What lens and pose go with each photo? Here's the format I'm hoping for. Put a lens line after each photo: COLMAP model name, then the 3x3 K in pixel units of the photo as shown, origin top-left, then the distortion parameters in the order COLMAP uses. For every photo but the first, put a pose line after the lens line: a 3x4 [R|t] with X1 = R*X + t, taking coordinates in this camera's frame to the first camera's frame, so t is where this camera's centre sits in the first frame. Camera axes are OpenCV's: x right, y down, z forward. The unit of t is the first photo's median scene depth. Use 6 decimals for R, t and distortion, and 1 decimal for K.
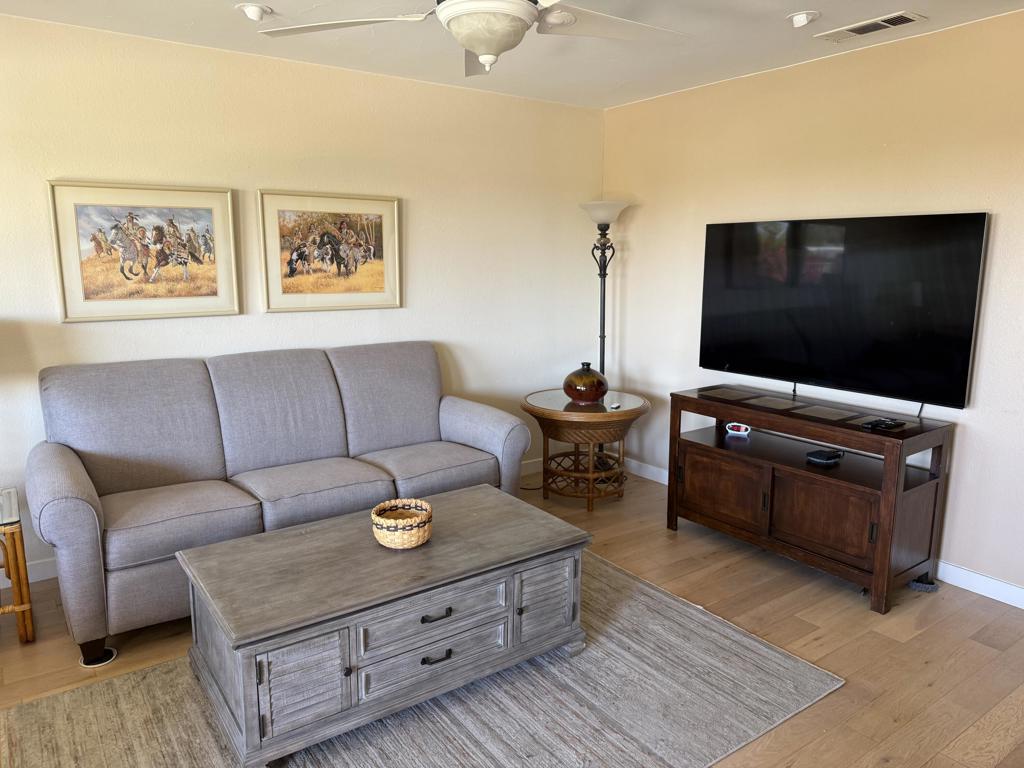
lens RADIAL K [[716.5, 0, 511.5], [0, 716.5, 380.7], [0, 0, 1]] dist [0.065483, -0.094946]
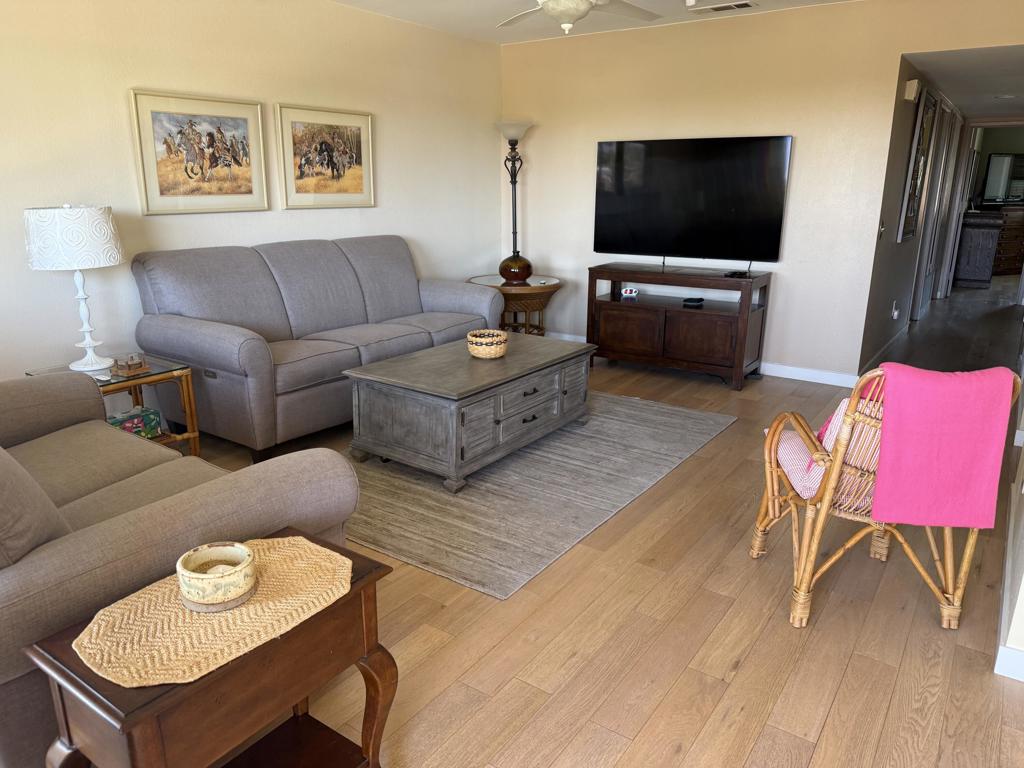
lens RADIAL K [[716.5, 0, 511.1], [0, 716.5, 393.3], [0, 0, 1]] dist [0.065483, -0.094946]
pose [[0.941733, -0.091834, 0.323583, -0.440660], [0.053800, 0.990747, 0.124601, 0.087349], [-0.332032, -0.099932, 0.937960, -0.313090]]
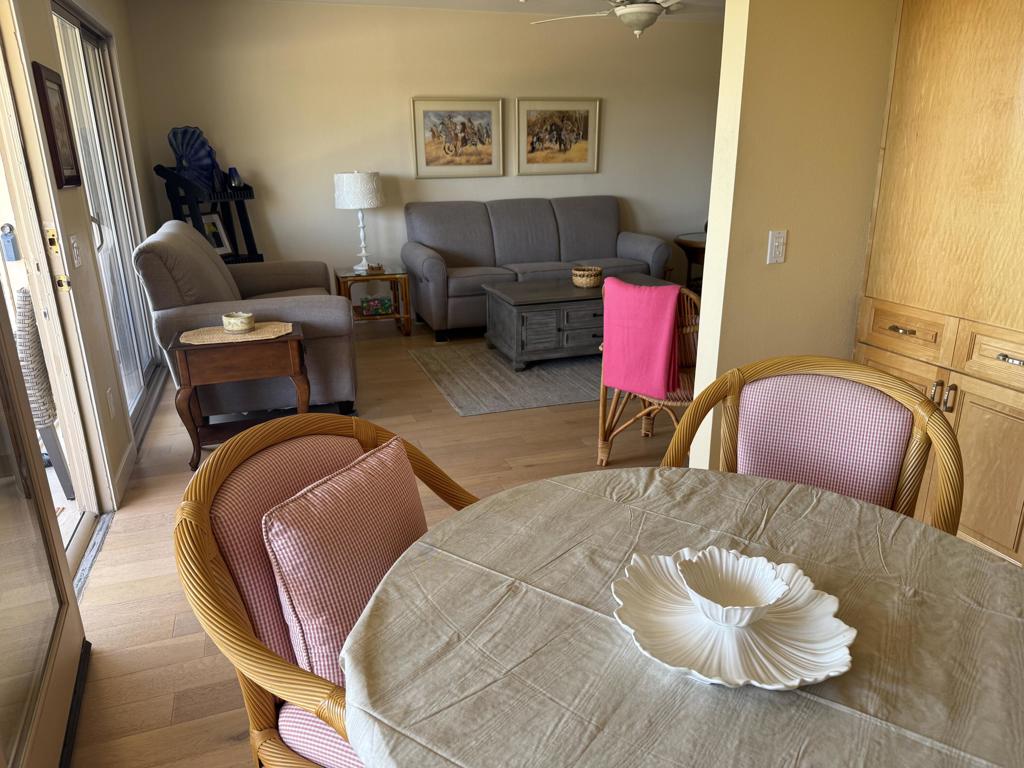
lens RADIAL K [[716.5, 0, 515.3], [0, 716.5, 403.9], [0, 0, 1]] dist [0.065483, -0.094946]
pose [[0.960086, 0.079397, -0.268198, 0.161812], [-0.033659, 0.984693, 0.171016, 0.156872], [0.277671, -0.155162, 0.948063, -0.737773]]
